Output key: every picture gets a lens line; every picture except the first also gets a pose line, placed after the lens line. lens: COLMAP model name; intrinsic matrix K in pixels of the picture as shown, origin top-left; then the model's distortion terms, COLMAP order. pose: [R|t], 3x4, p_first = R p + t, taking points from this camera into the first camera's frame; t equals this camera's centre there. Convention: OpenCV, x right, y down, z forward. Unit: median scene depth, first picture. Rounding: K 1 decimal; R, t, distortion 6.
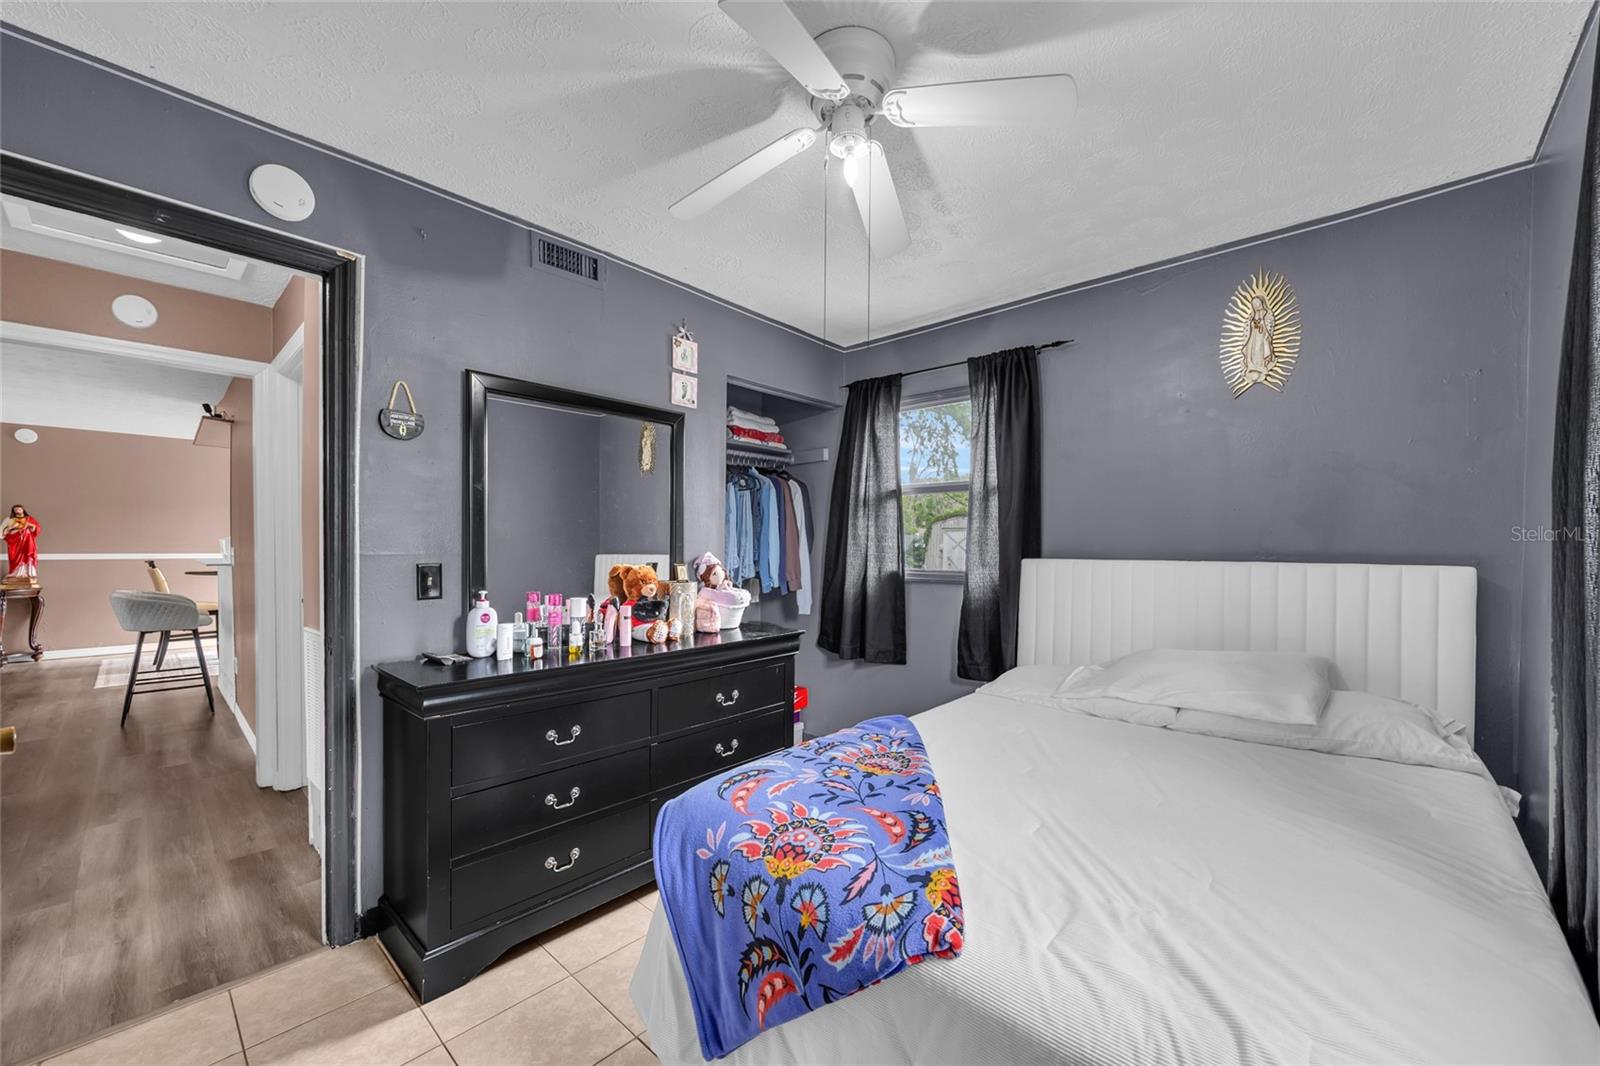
lens RADIAL K [[629.4, 0, 807.8], [0, 629.4, 551.0], [0, 0, 1]] dist [-0.000734, -0.000004]
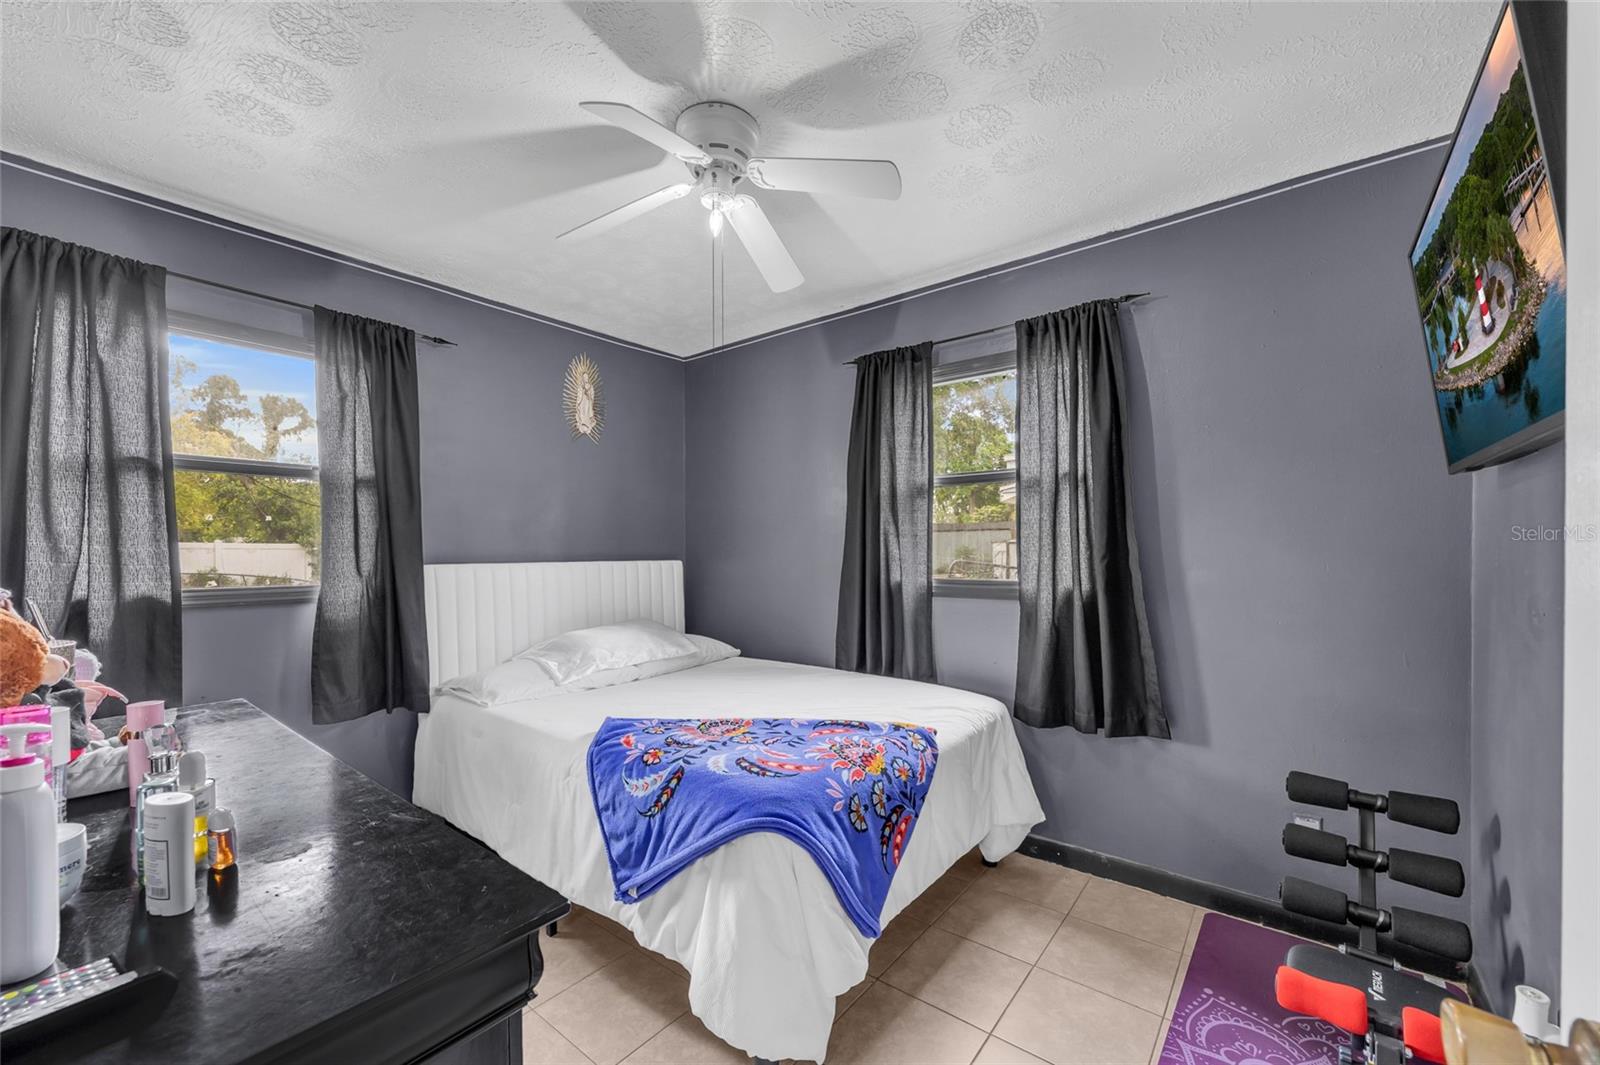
lens RADIAL K [[629.4, 0, 807.8], [0, 629.4, 550.5], [0, 0, 1]] dist [-0.000734, -0.000004]
pose [[-0.076220, -0.003377, 0.997085, -1.164237], [0.012026, 0.999918, 0.004306, -0.010728], [-0.997019, 0.012319, -0.076173, 0.982030]]
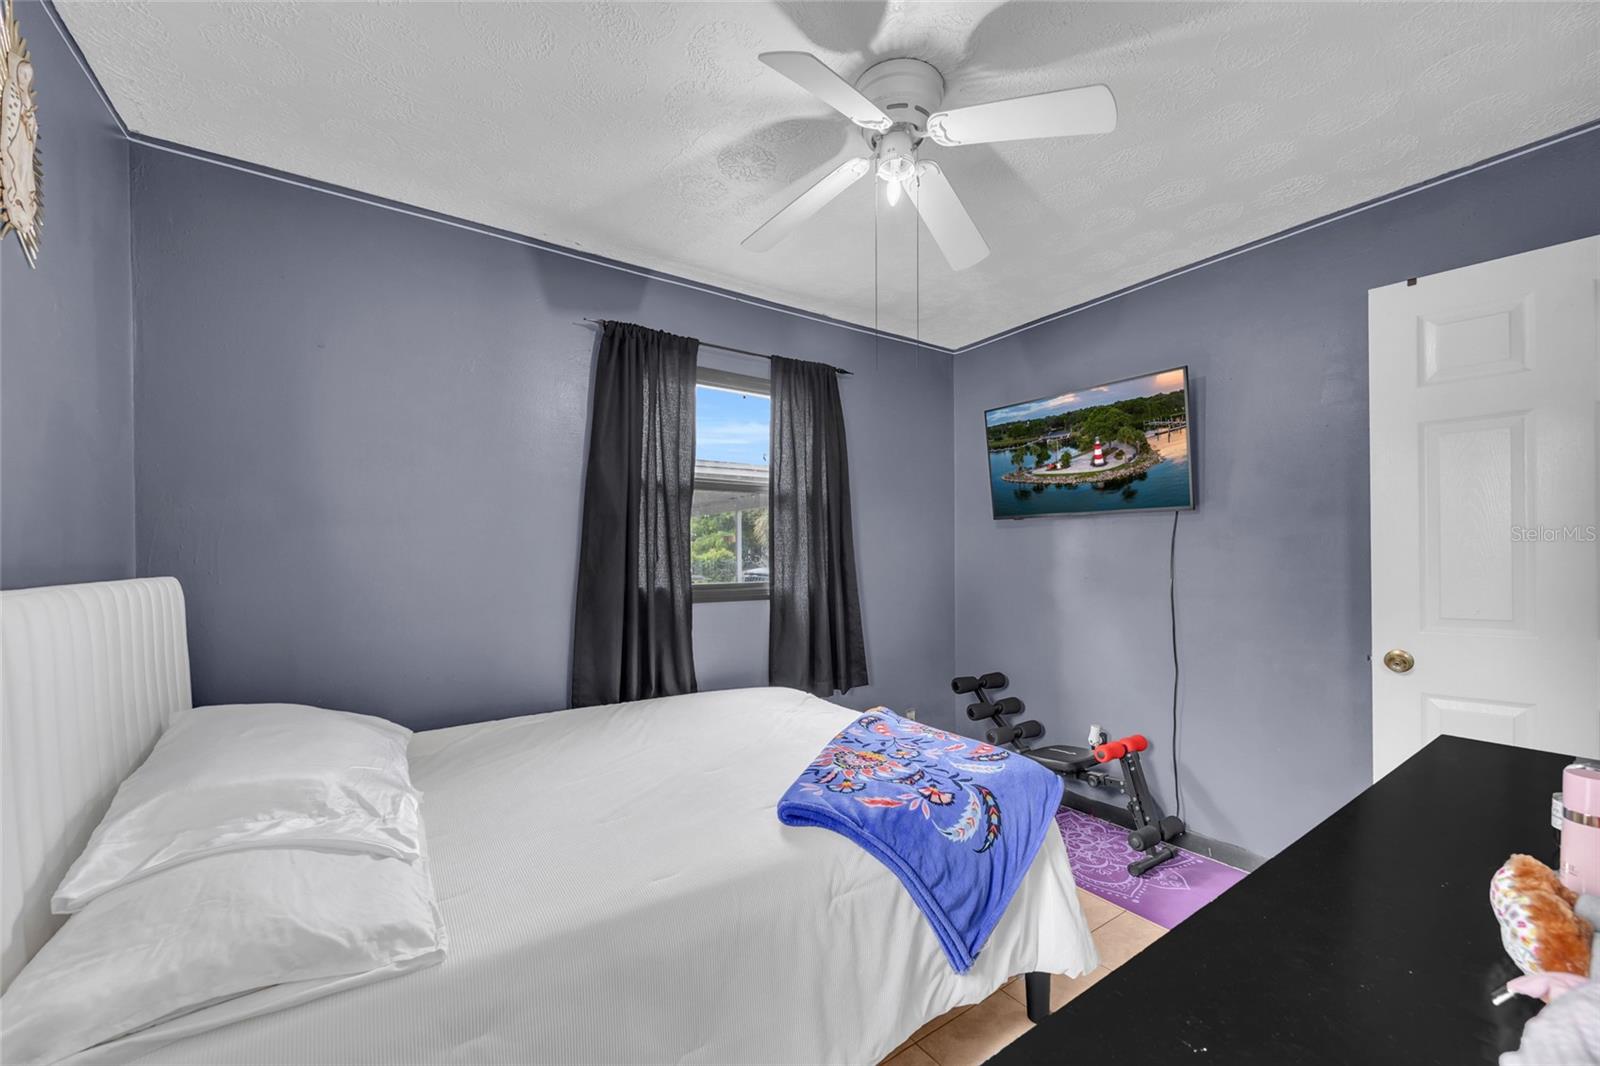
lens RADIAL K [[629.4, 0, 807.8], [0, 629.4, 551.0], [0, 0, 1]] dist [-0.000734, -0.000004]
pose [[-0.975769, 0.003839, 0.218771, -0.028556], [0.005519, 0.999960, 0.007067, -0.021098], [-0.218735, 0.008103, -0.975751, 2.167160]]
